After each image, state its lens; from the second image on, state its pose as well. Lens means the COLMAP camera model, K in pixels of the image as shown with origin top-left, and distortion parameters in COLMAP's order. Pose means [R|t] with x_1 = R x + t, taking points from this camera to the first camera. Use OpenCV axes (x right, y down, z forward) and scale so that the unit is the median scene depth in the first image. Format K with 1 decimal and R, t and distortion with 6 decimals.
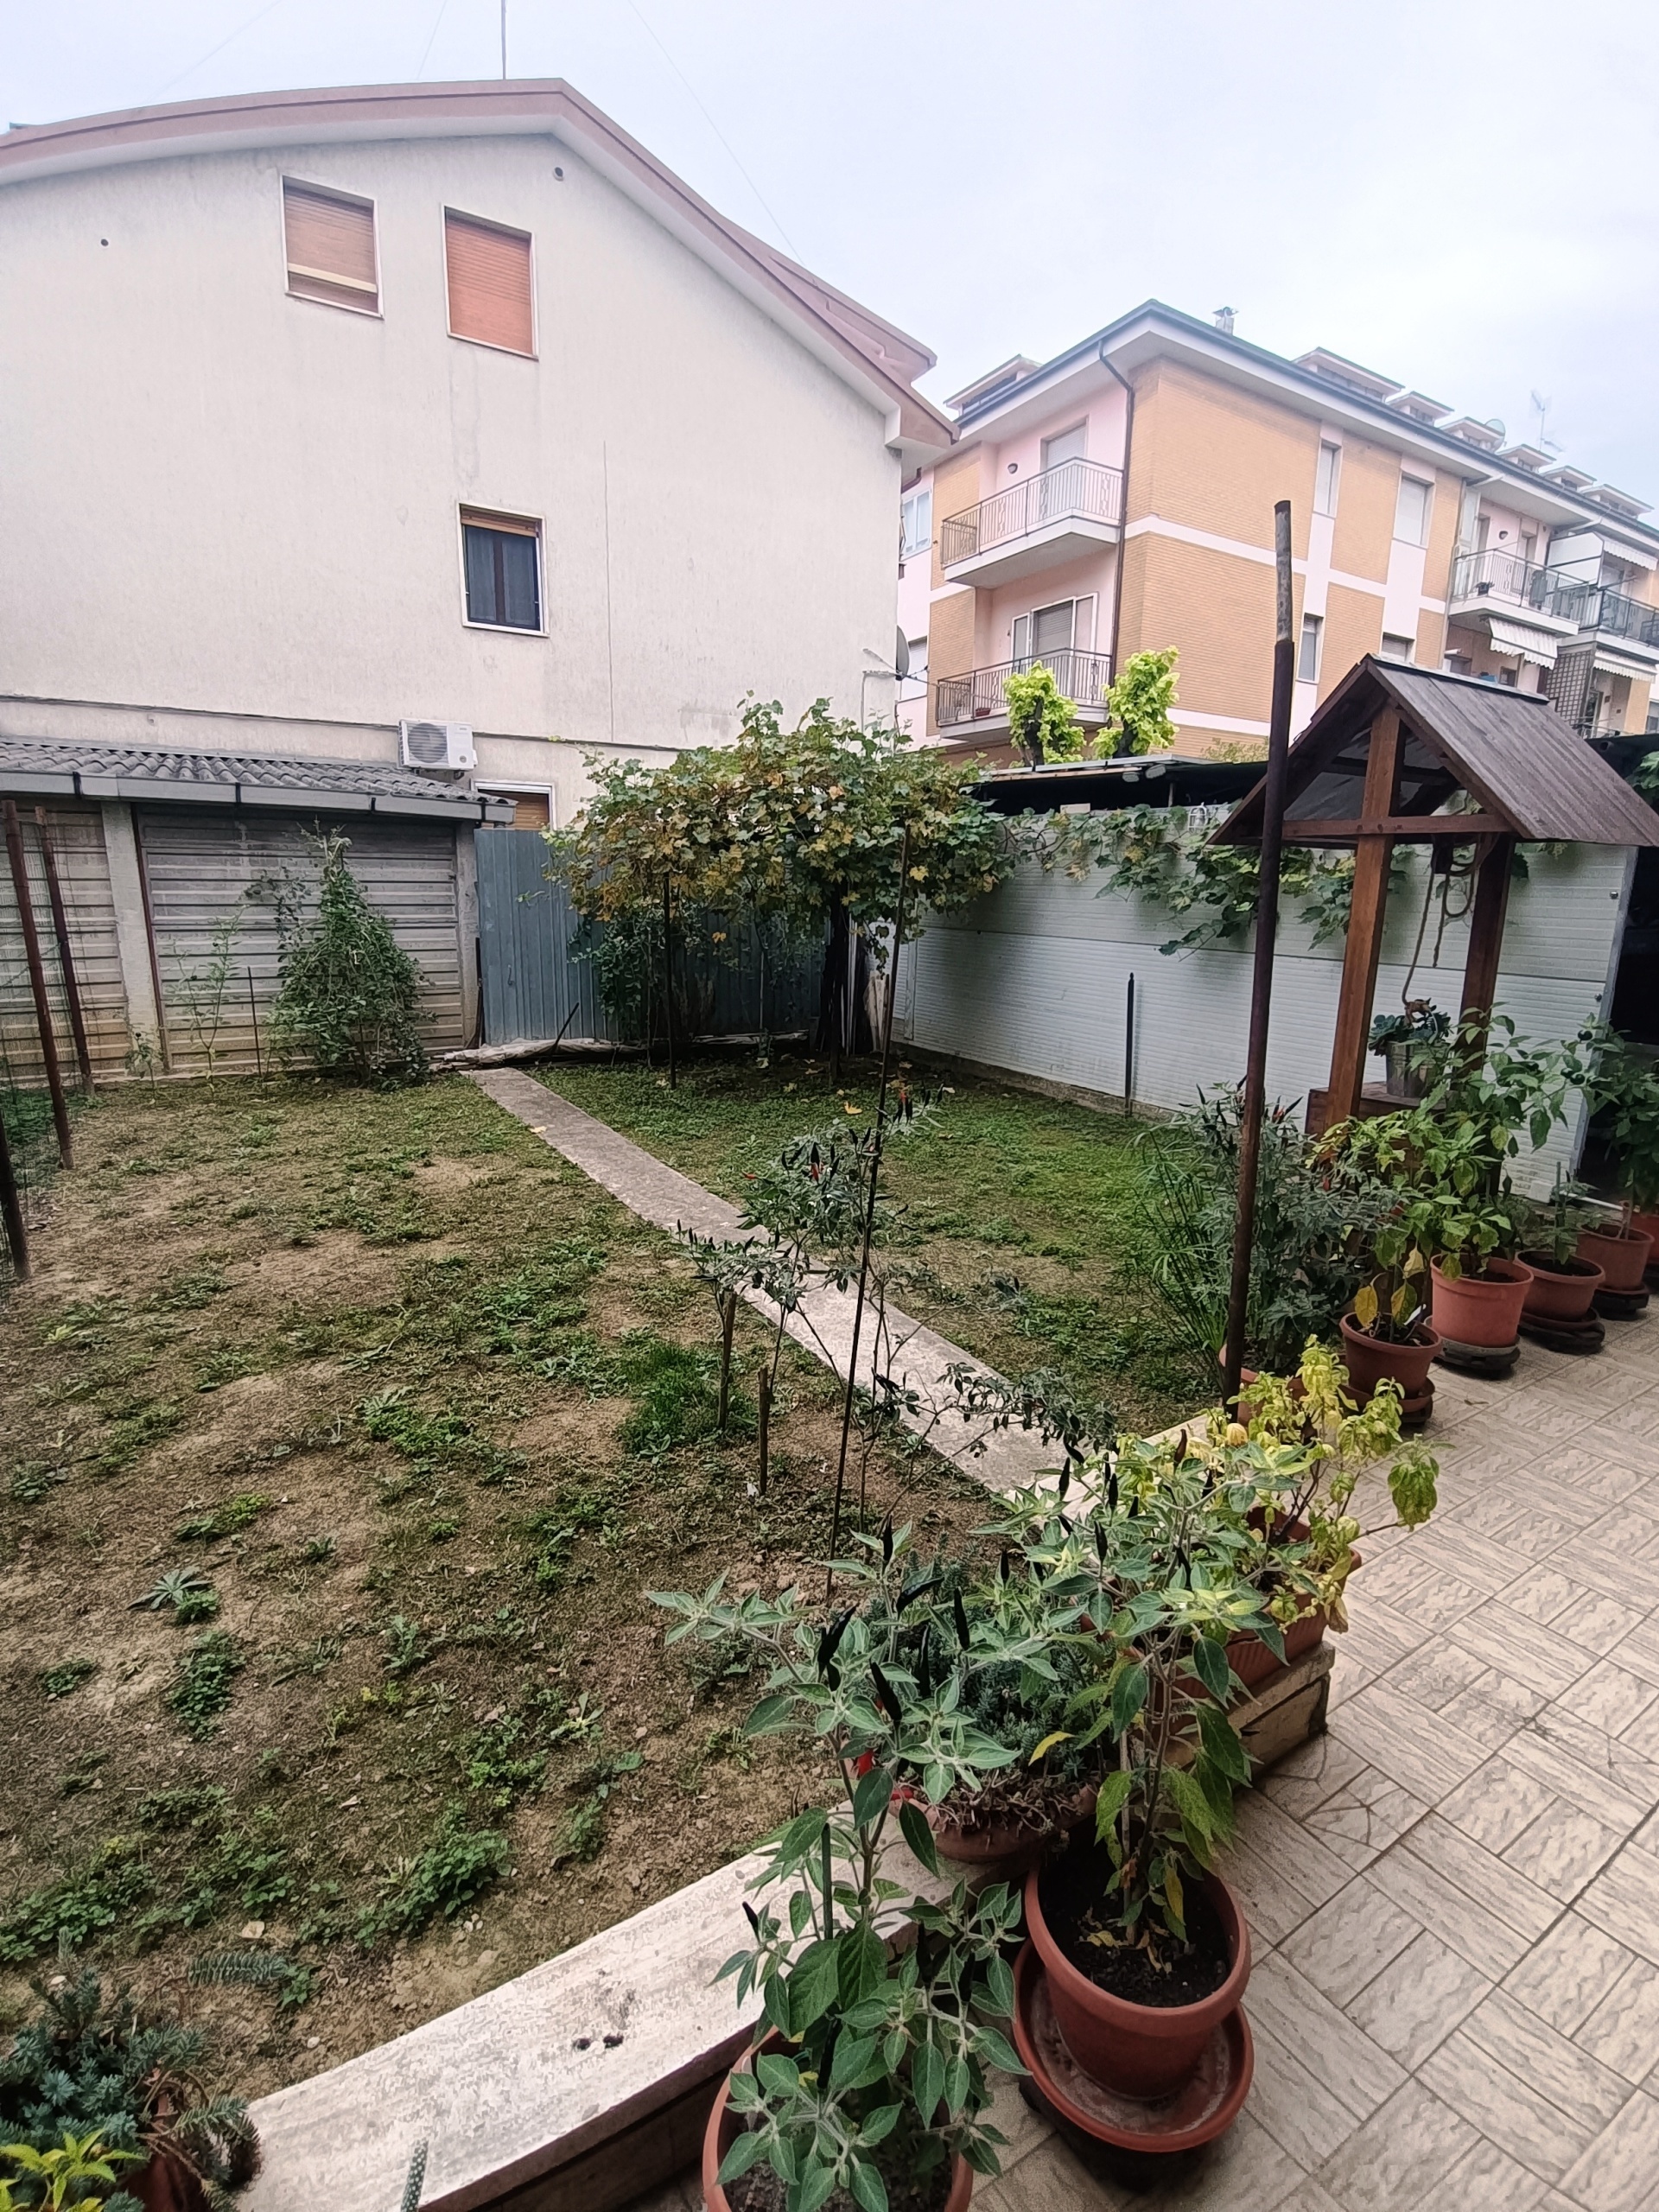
lens RADIAL K [[1017.0, 0, 823.2], [0, 1017.0, 1081.2], [0, 0, 1]] dist [0.021997, -0.030013]
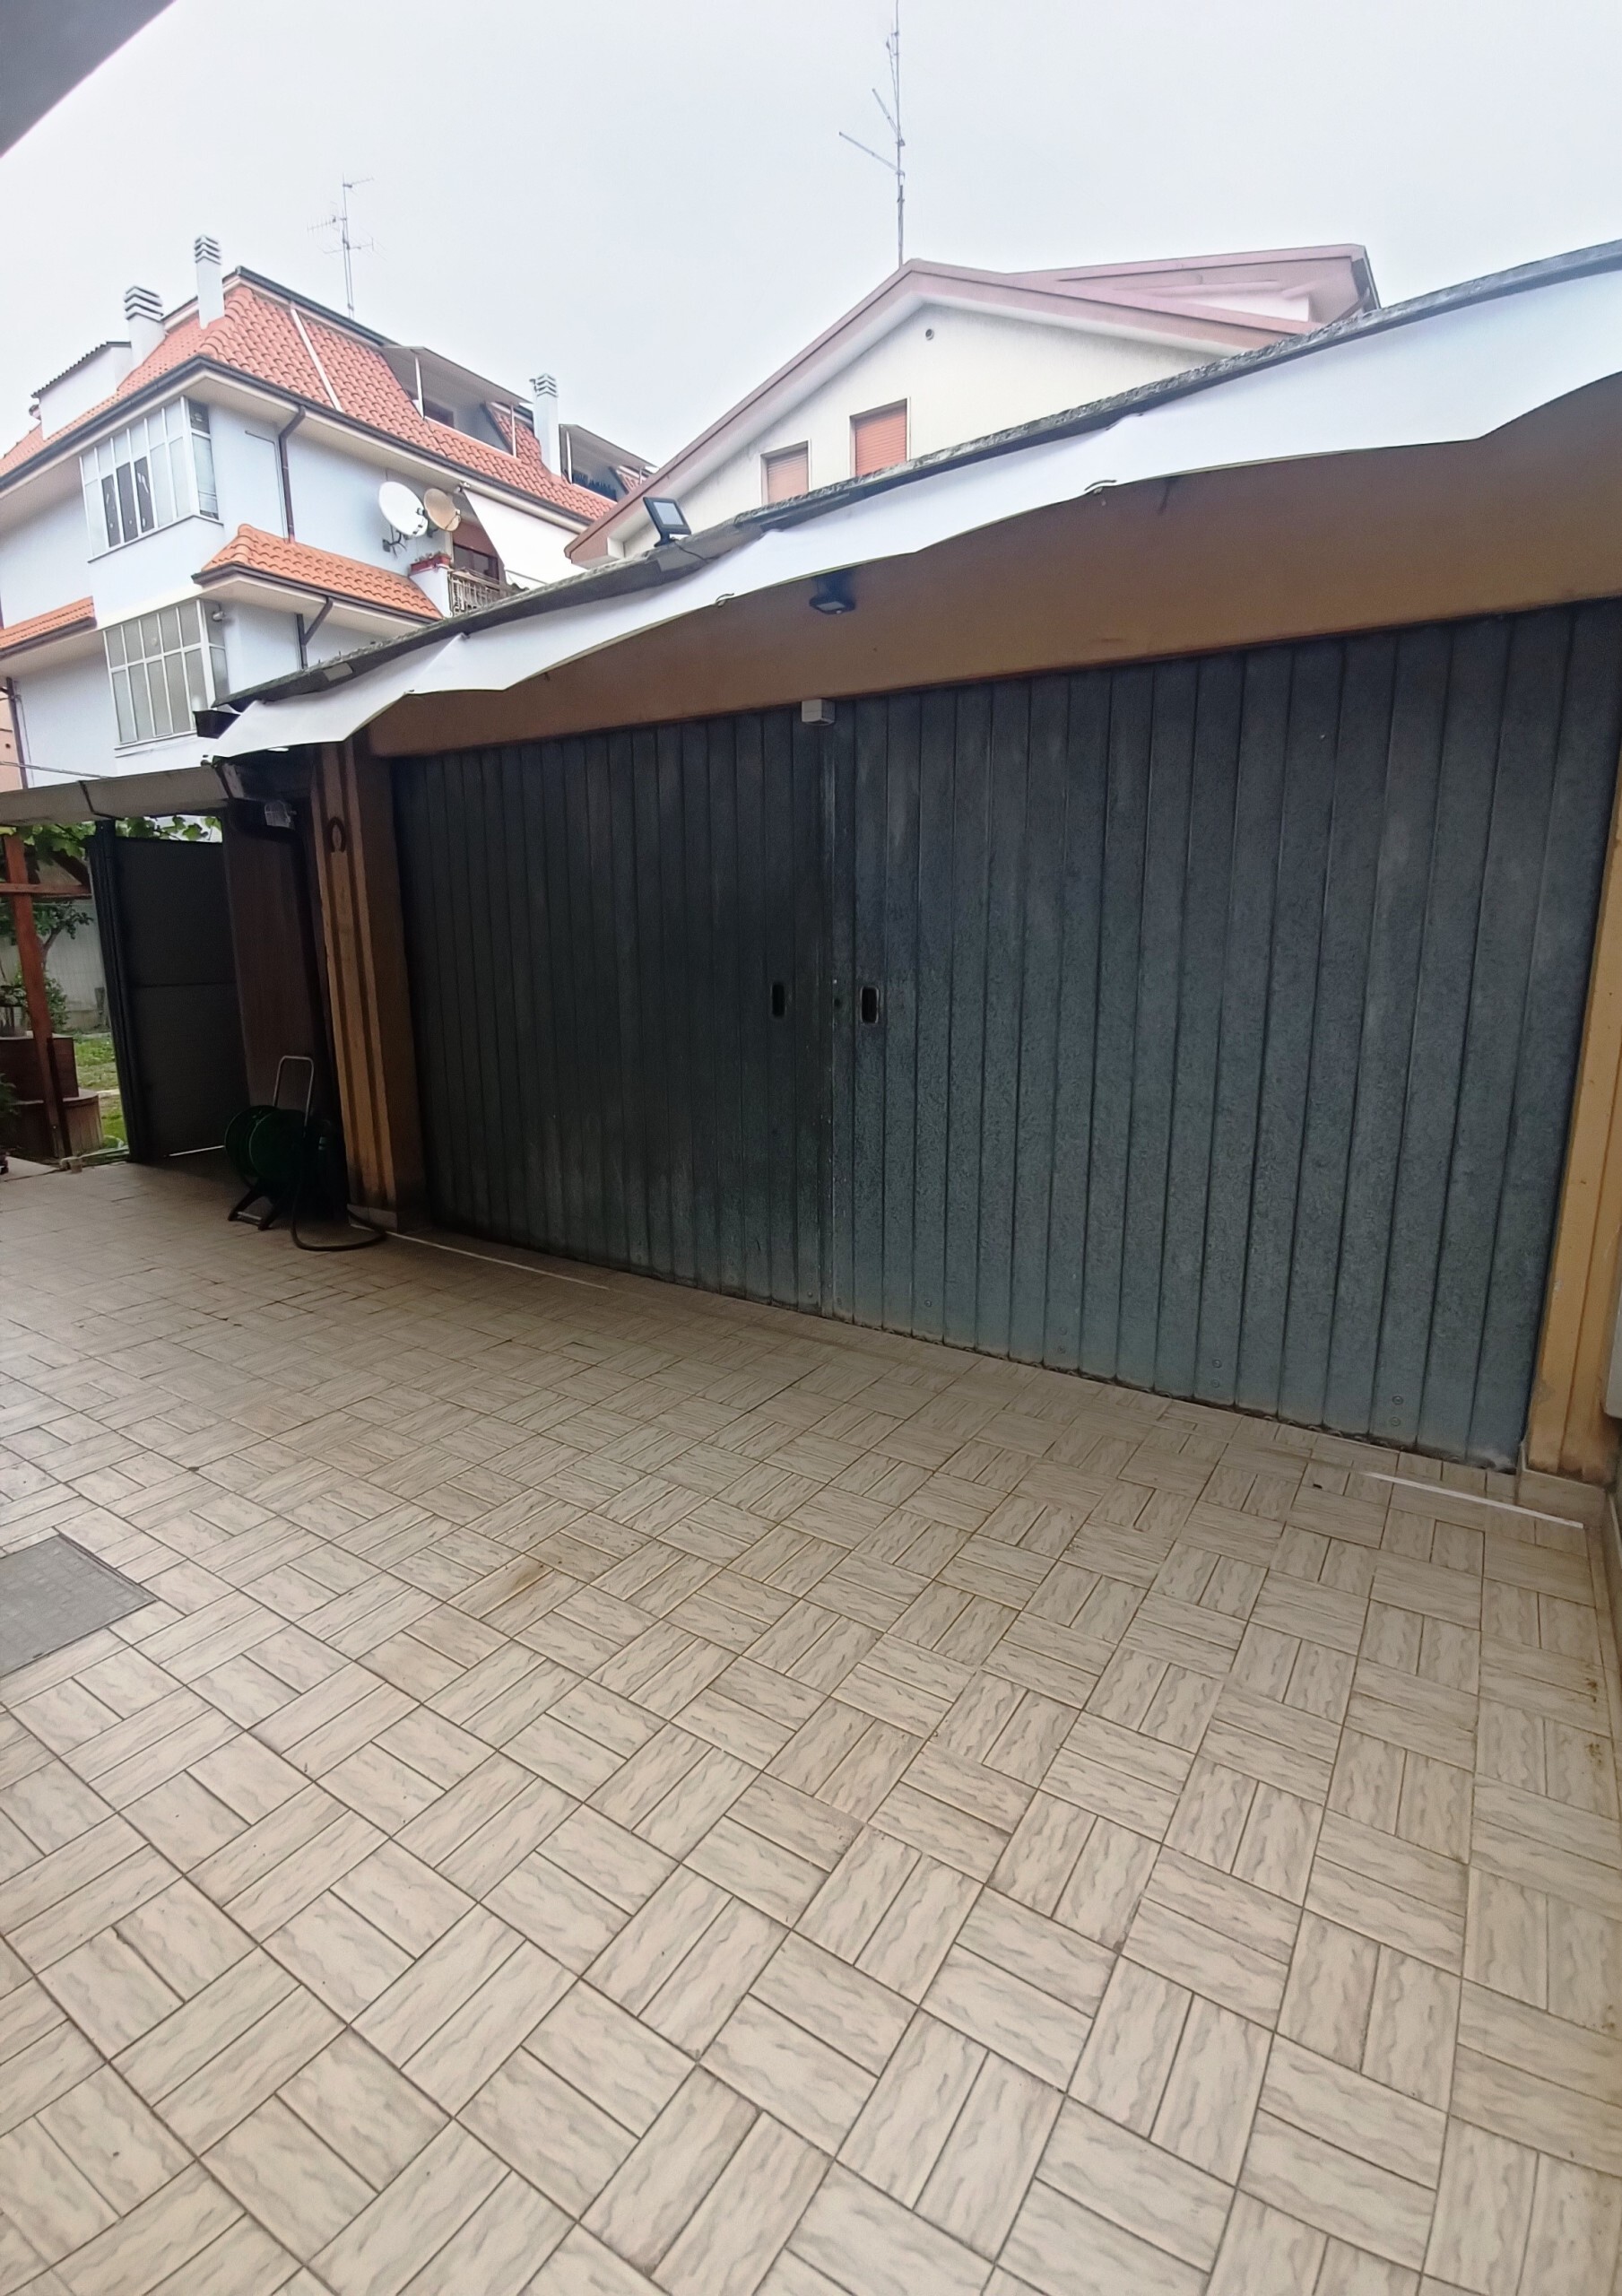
lens RADIAL K [[1018.4, 0, 912.6], [0, 1018.4, 1148.5], [0, 0, 1]] dist [0.013537, -0.023753]
pose [[0.477790, 0.176397, -0.860582, 1.635311], [-0.165302, 0.980186, 0.109138, -0.149172], [0.862782, 0.090111, 0.497482, 0.835278]]
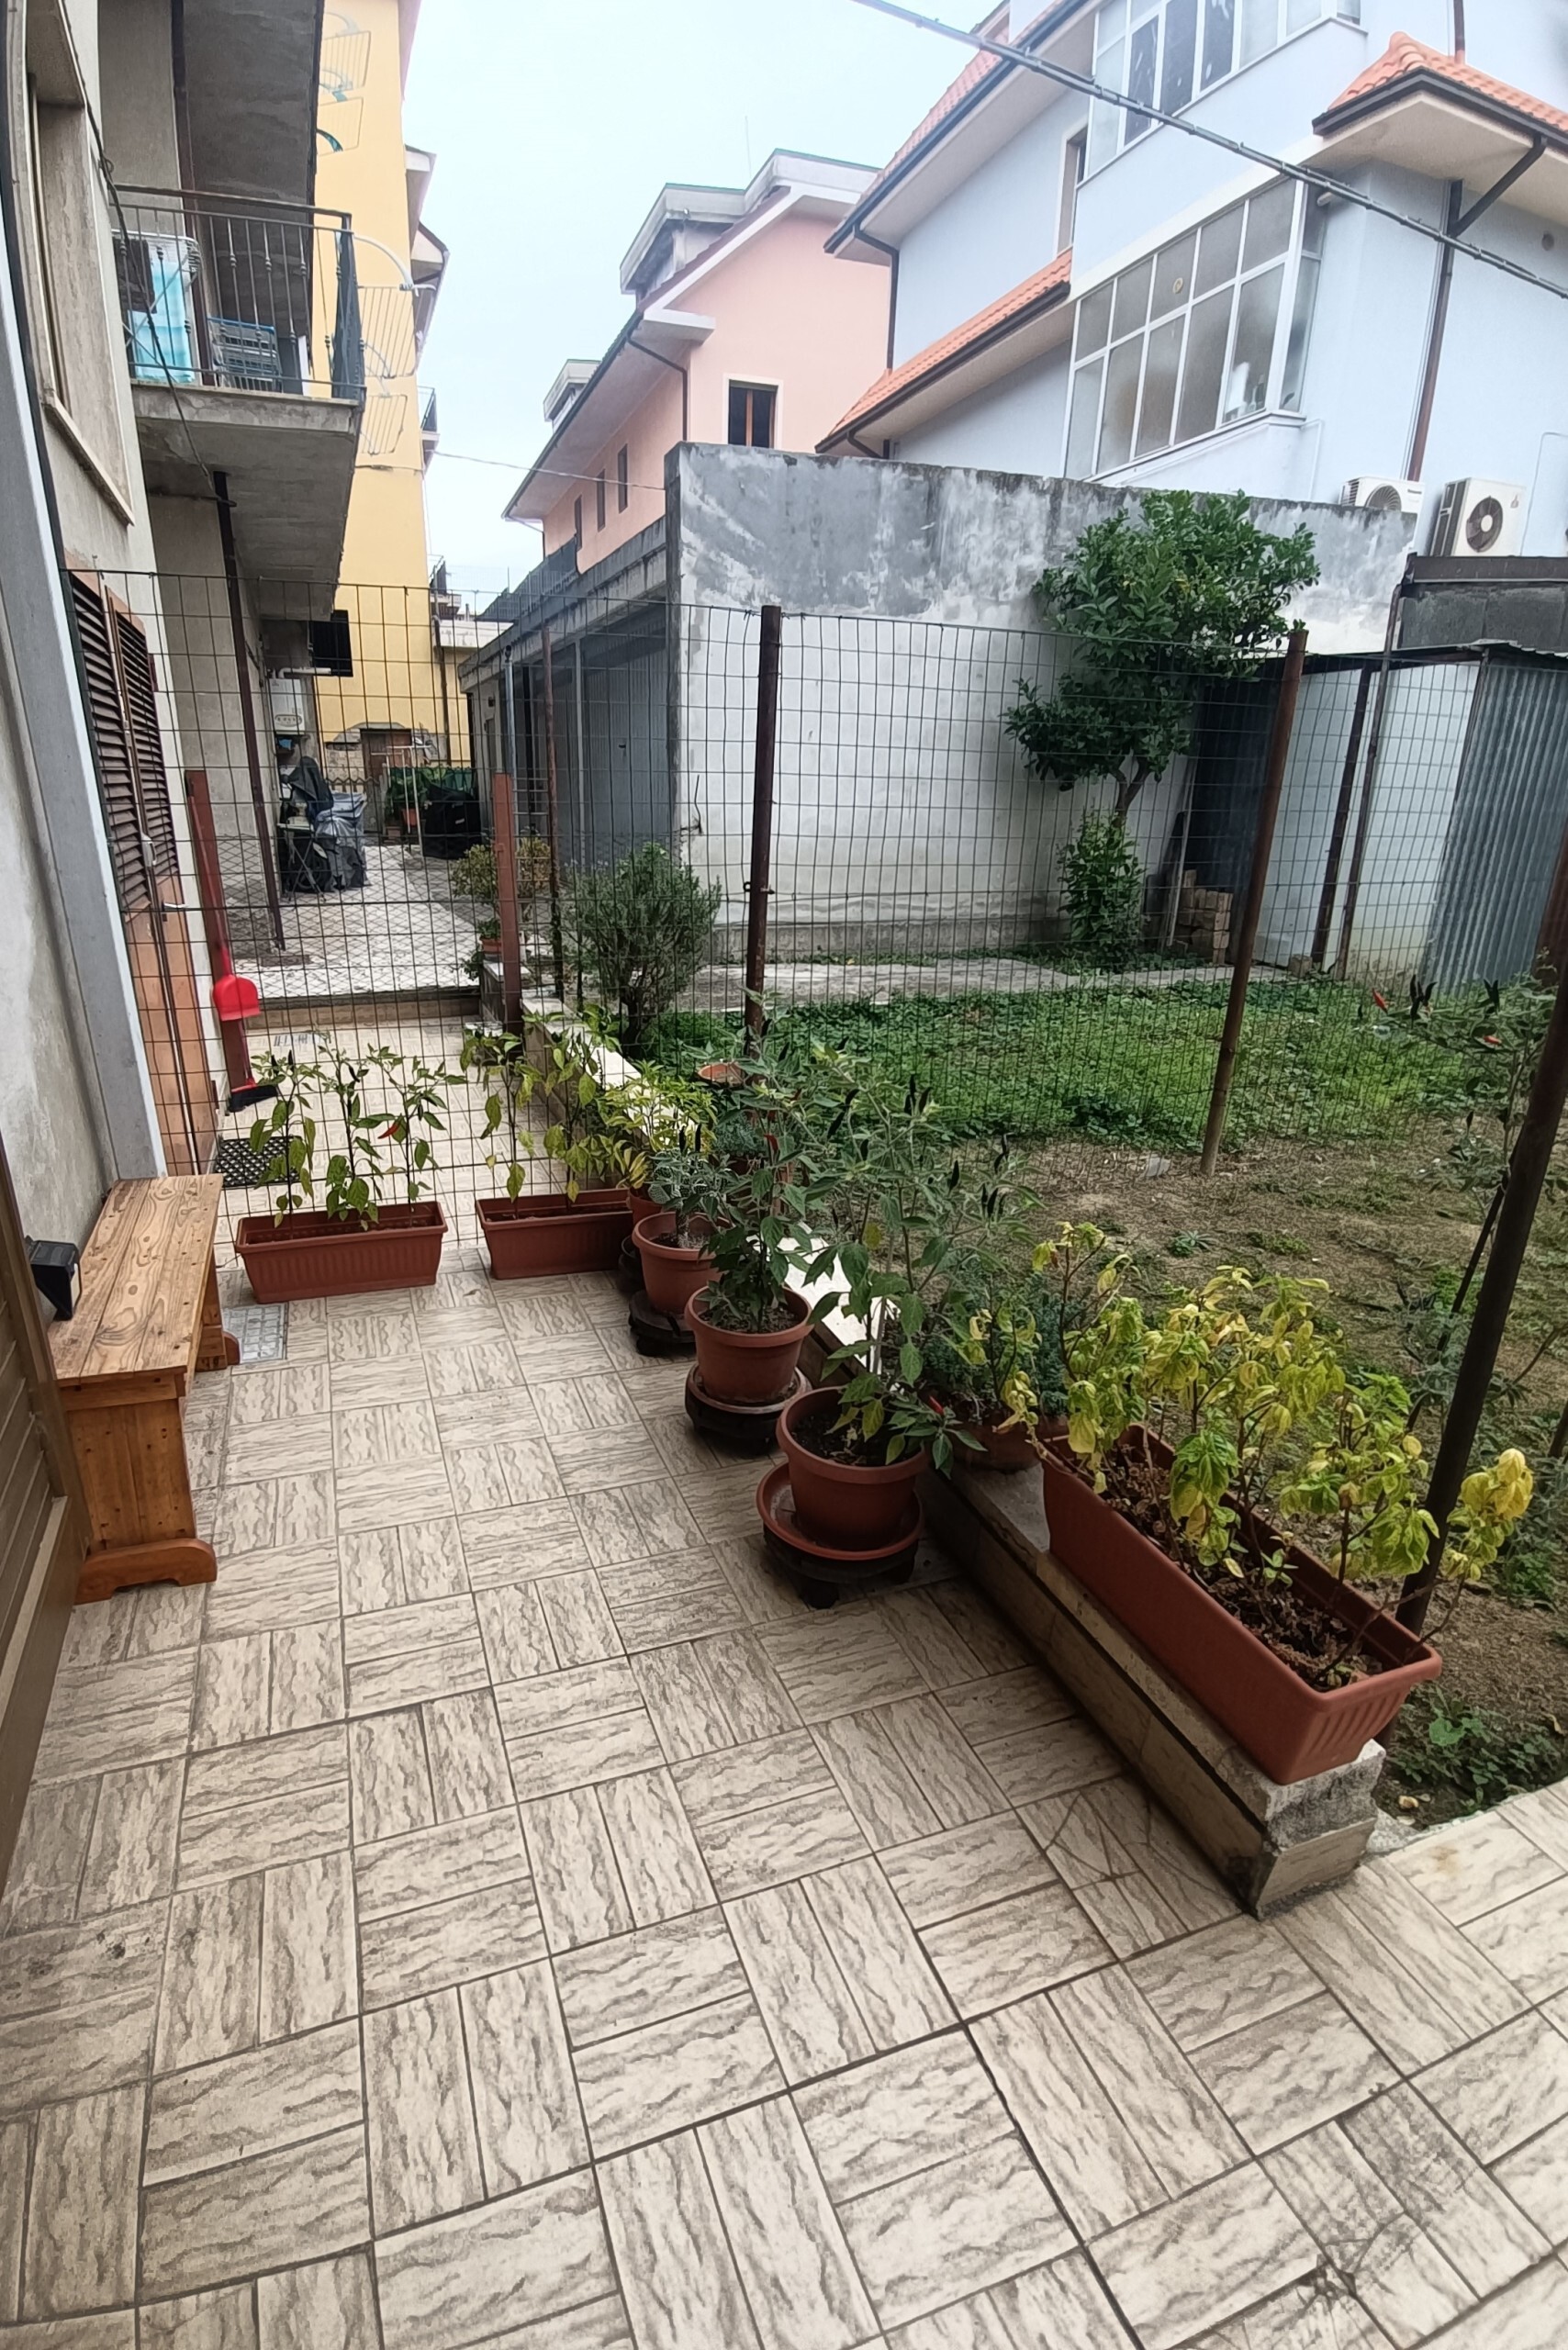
lens RADIAL K [[1073.1, 0, 701.3], [0, 1073.1, 1164.6], [0, 0, 1]] dist [0.001435, -0.017923]
pose [[-0.219262, 0.320266, -0.921604, 0.276720], [-0.202358, 0.909122, 0.364072, -0.004668], [0.954450, 0.266321, -0.134528, 0.154770]]
